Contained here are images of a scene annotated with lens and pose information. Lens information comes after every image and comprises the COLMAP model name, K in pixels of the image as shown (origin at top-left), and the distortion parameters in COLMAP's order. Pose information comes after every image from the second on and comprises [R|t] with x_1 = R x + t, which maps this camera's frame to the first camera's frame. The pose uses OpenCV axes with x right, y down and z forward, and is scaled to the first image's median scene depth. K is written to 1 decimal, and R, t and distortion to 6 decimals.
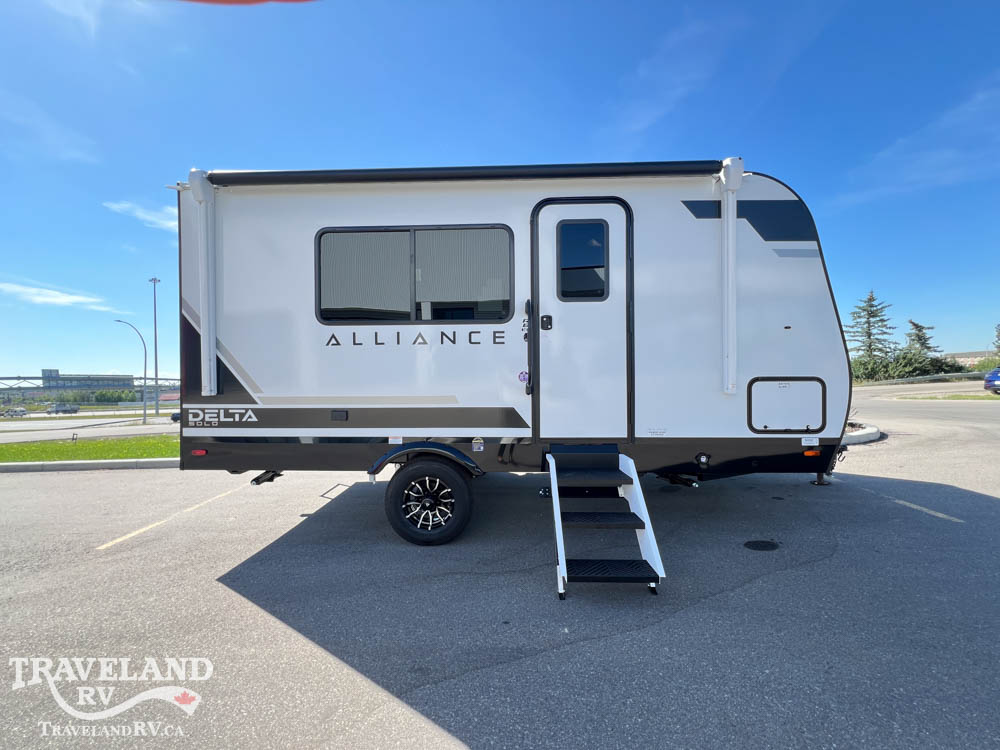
lens RADIAL K [[401.6, 0, 500.0], [0, 401.6, 375.0], [0, 0, 1]] dist [0.001742, -0.000002]
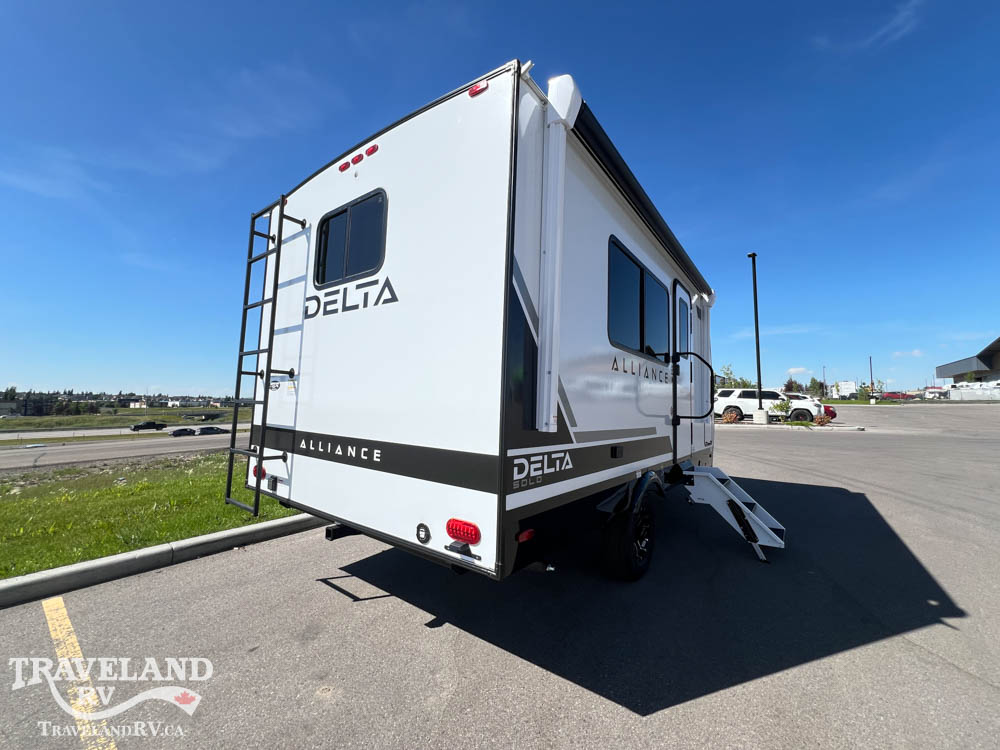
lens RADIAL K [[397.6, 0, 500.0], [0, 397.6, 375.0], [0, 0, 1]] dist [0.001012, -0.000460]
pose [[0.567903, 0.094790, 0.817619, -1.238946], [-0.032150, 0.995143, -0.093040, 0.023582], [-0.822467, 0.026551, 0.568192, 0.708767]]
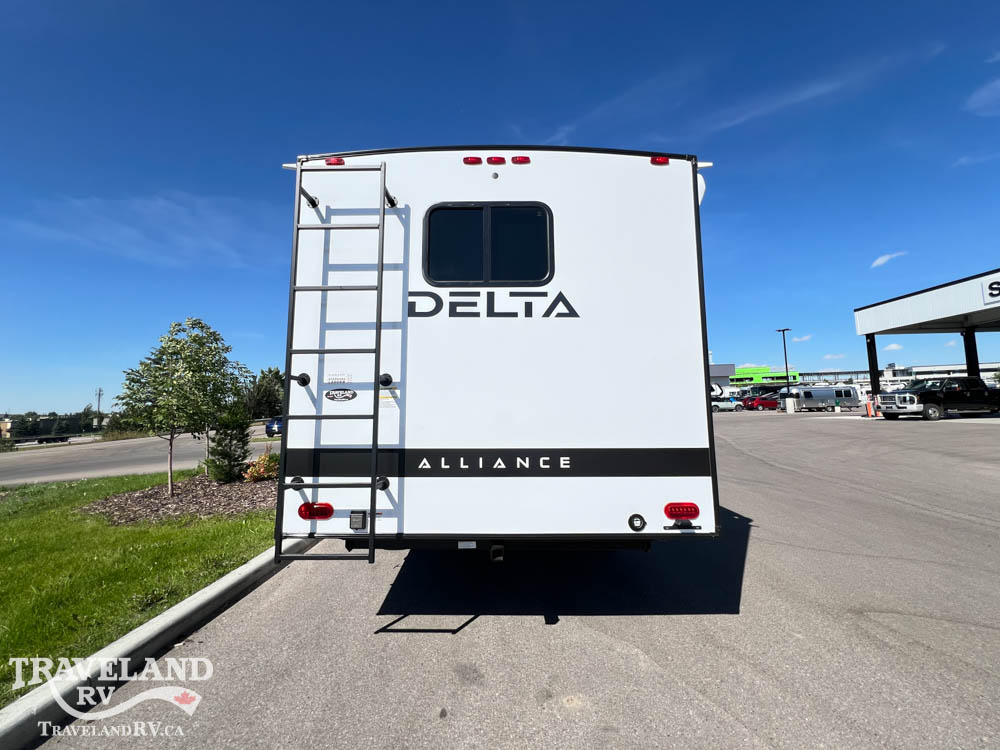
lens RADIAL K [[397.6, 0, 500.0], [0, 397.6, 375.0], [0, 0, 1]] dist [0.001012, -0.000460]
pose [[-0.034435, 0.119631, 0.992221, -1.505881], [0.012935, 0.992780, -0.119249, 0.032289], [-0.999323, 0.008729, -0.035733, 1.410204]]
